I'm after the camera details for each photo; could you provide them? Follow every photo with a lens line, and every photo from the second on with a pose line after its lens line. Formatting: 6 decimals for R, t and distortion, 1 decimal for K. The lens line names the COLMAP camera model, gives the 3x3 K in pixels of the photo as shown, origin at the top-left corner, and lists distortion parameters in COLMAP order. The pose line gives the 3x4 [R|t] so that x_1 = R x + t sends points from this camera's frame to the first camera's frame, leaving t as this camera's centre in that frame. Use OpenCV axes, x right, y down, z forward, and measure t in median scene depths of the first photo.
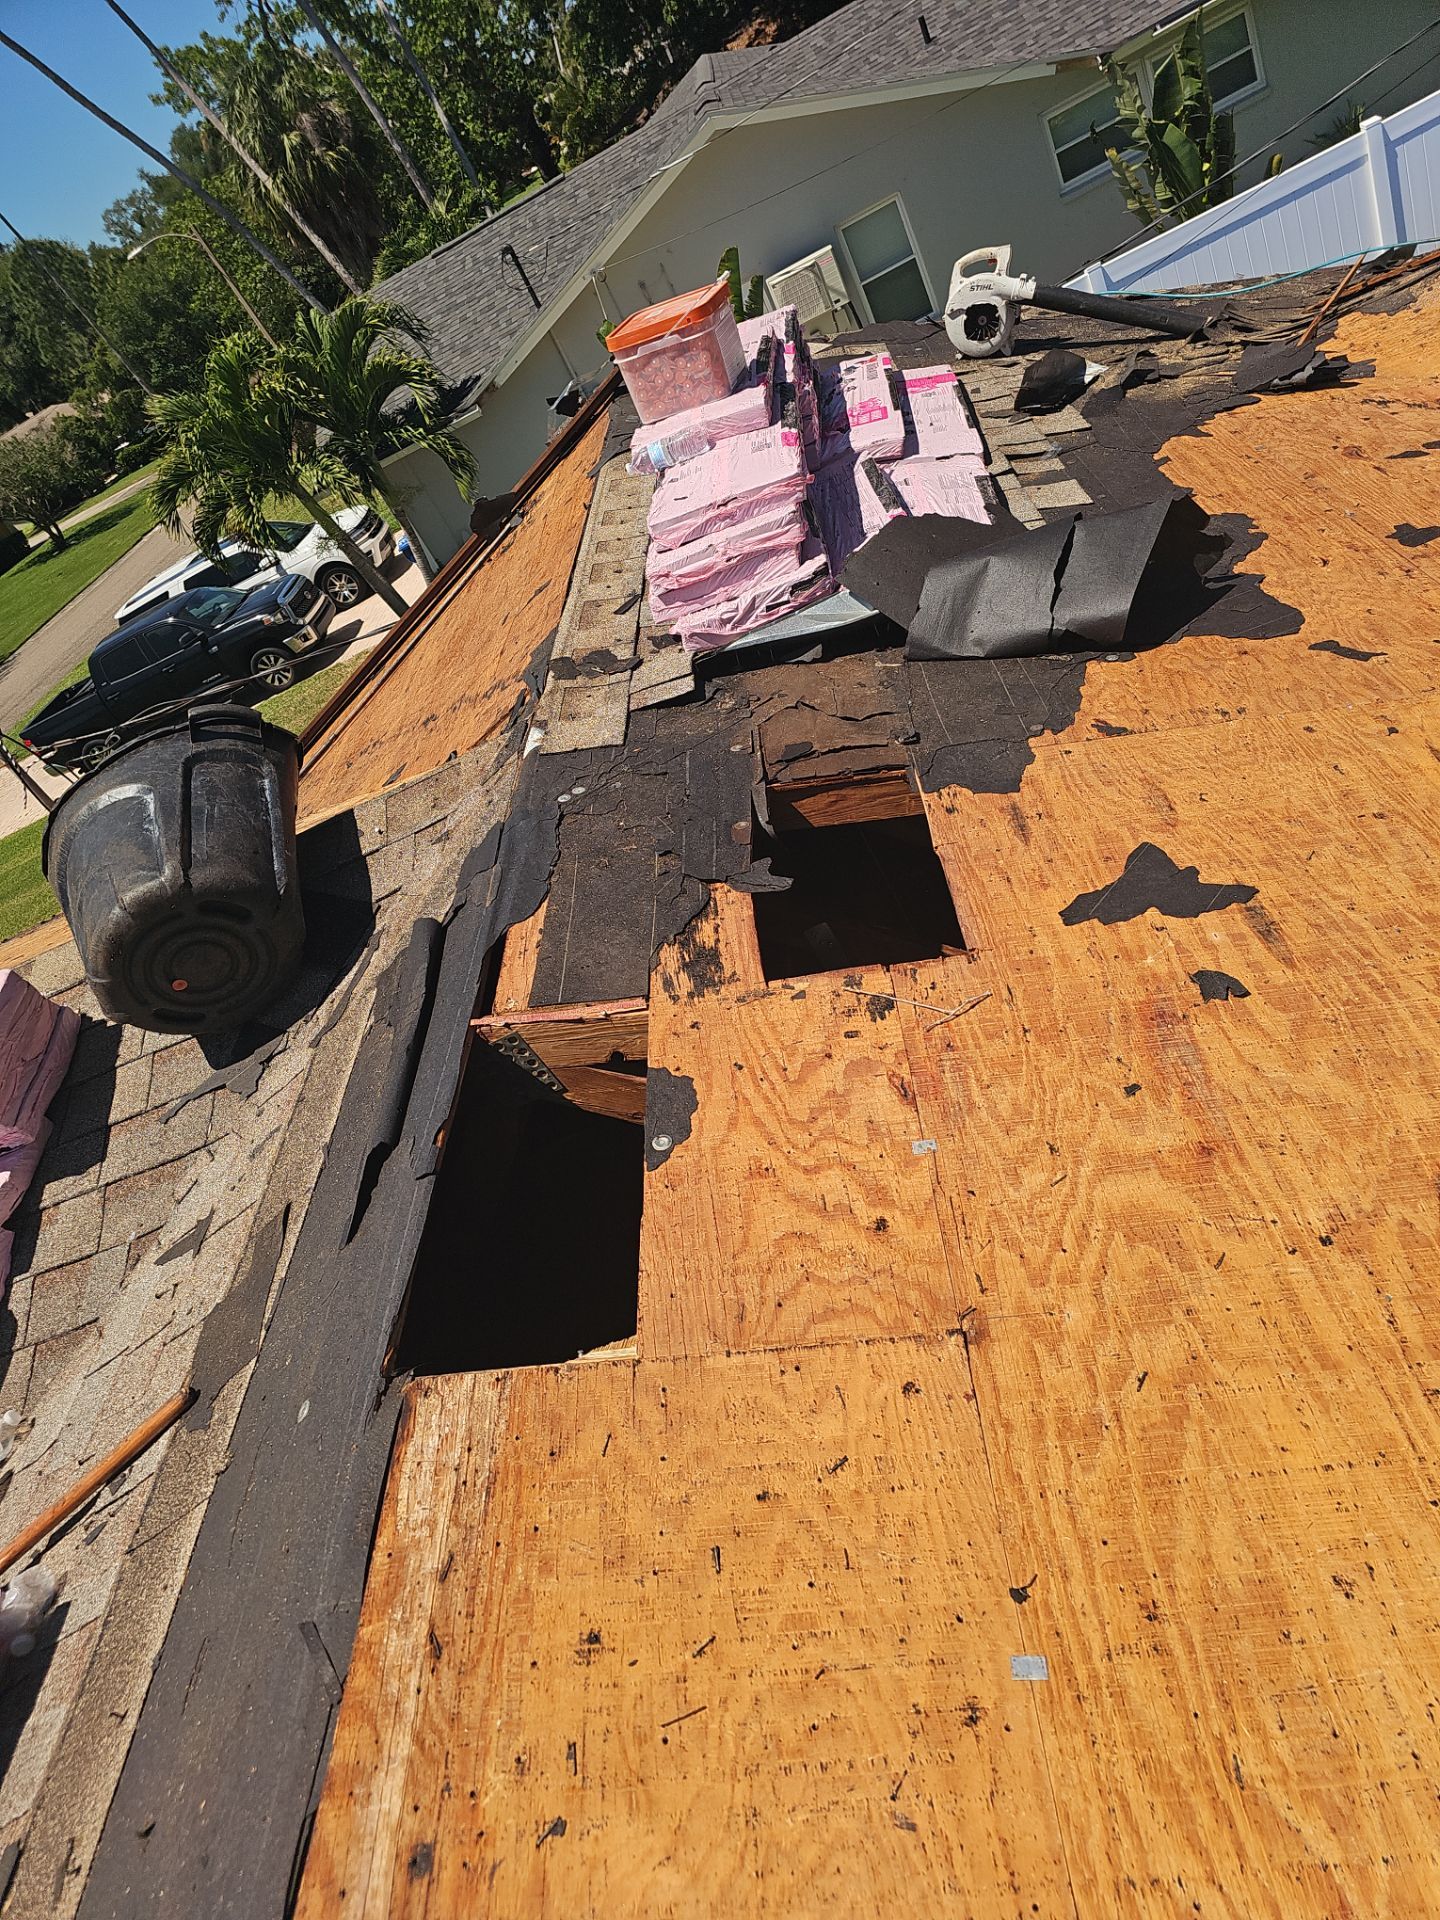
lens RADIAL K [[1413.5, 0, 720.0], [0, 1413.5, 960.0], [0, 0, 1]] dist [0.080221, -0.030881]
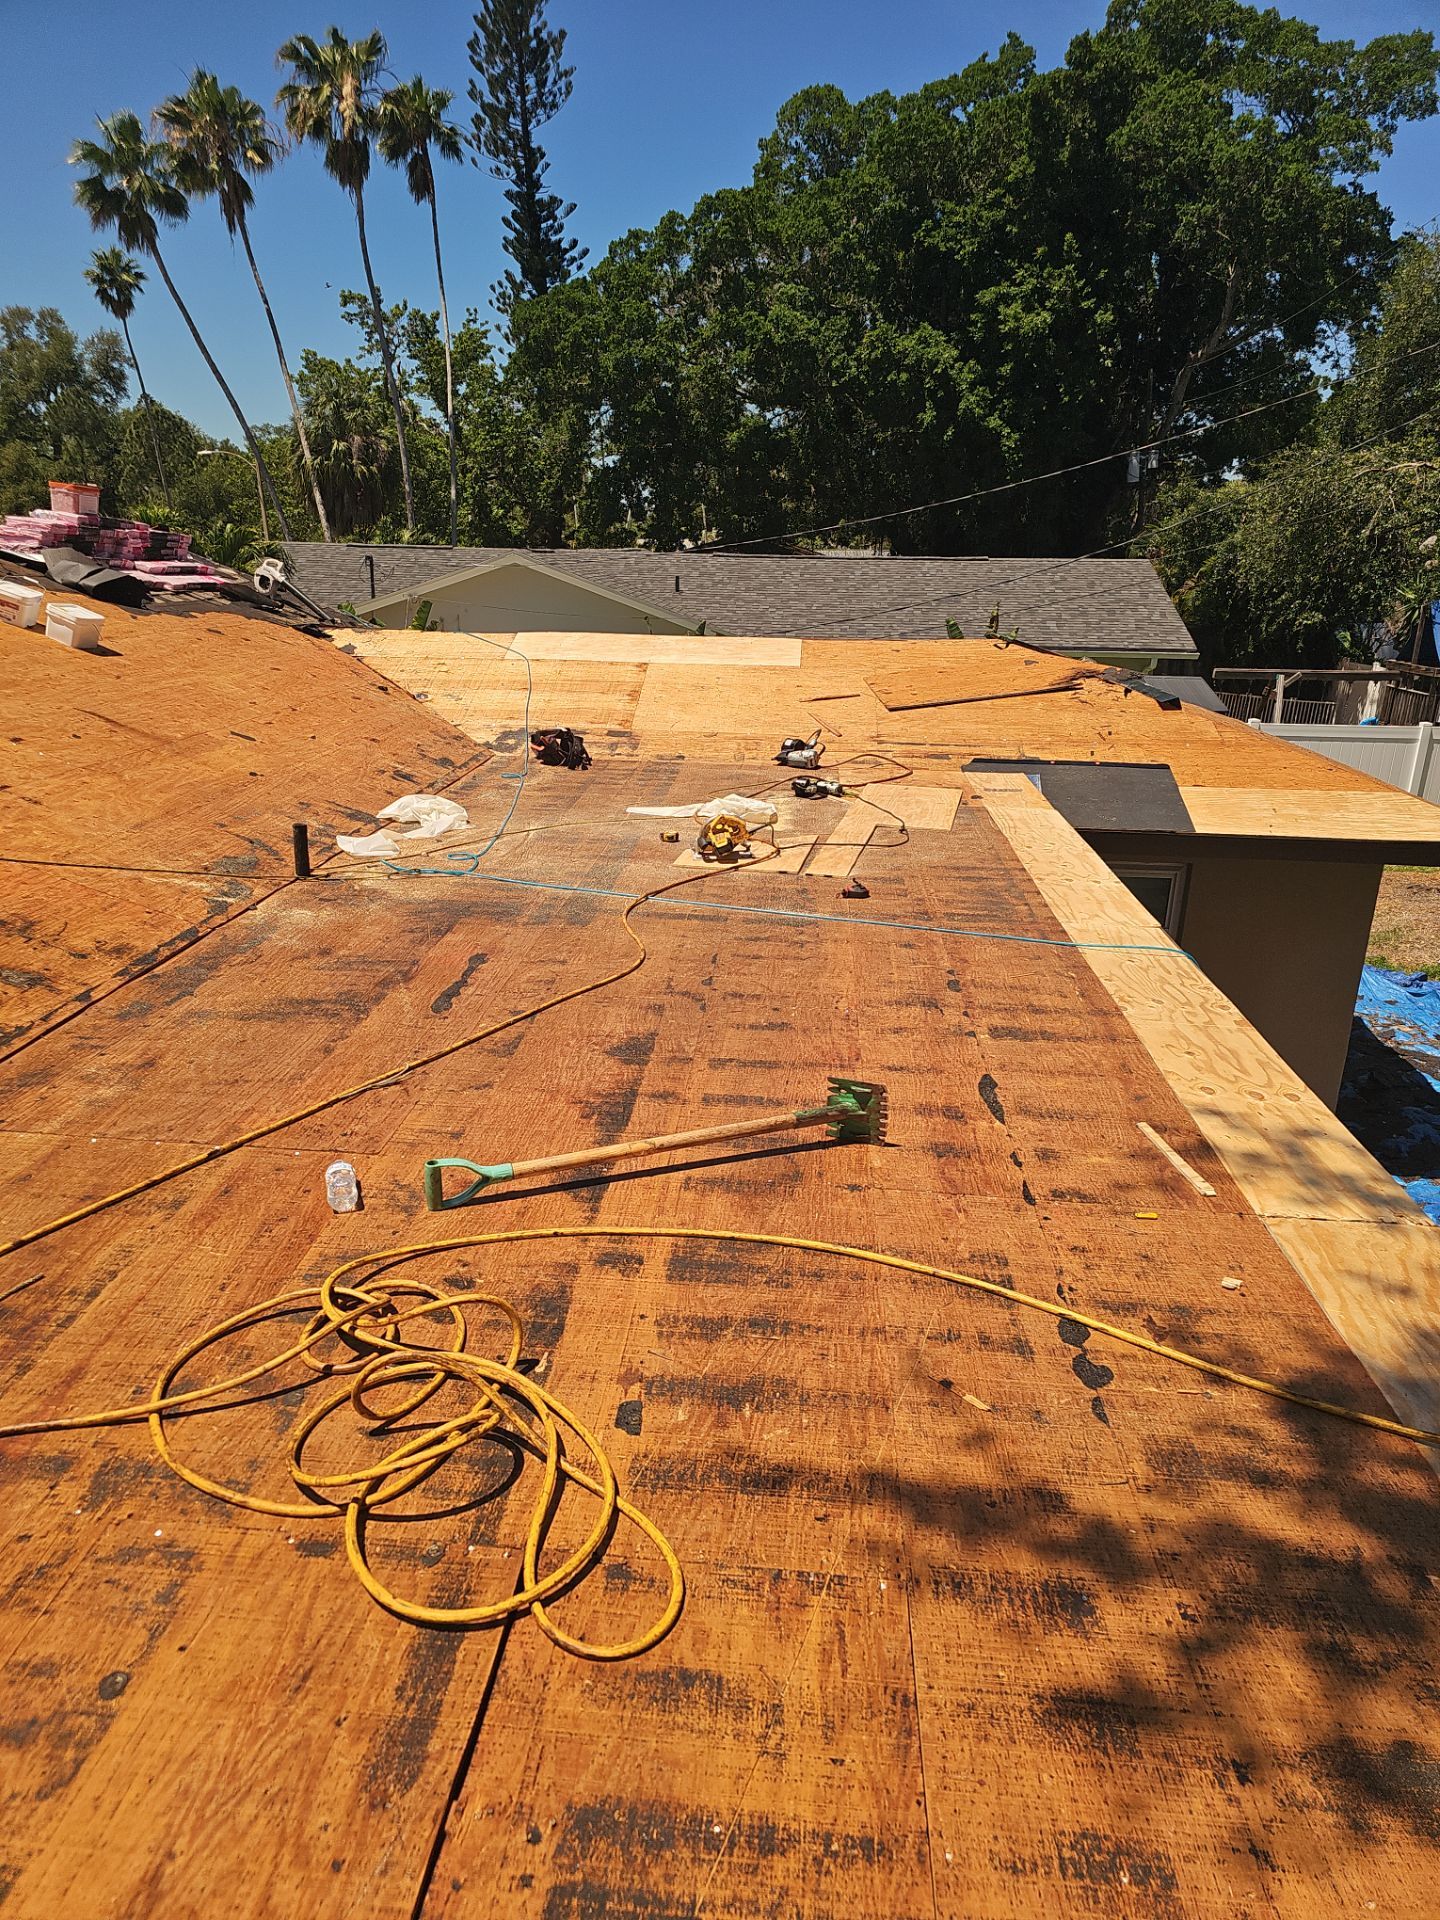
lens RADIAL K [[1413.5, 0, 720.0], [0, 1413.5, 960.0], [0, 0, 1]] dist [0.080221, -0.030881]
pose [[0.881955, 0.468382, 0.052664, 0.172224], [-0.434347, 0.851045, -0.295068, 0.084972], [-0.183024, 0.237363, 0.954024, -0.228341]]
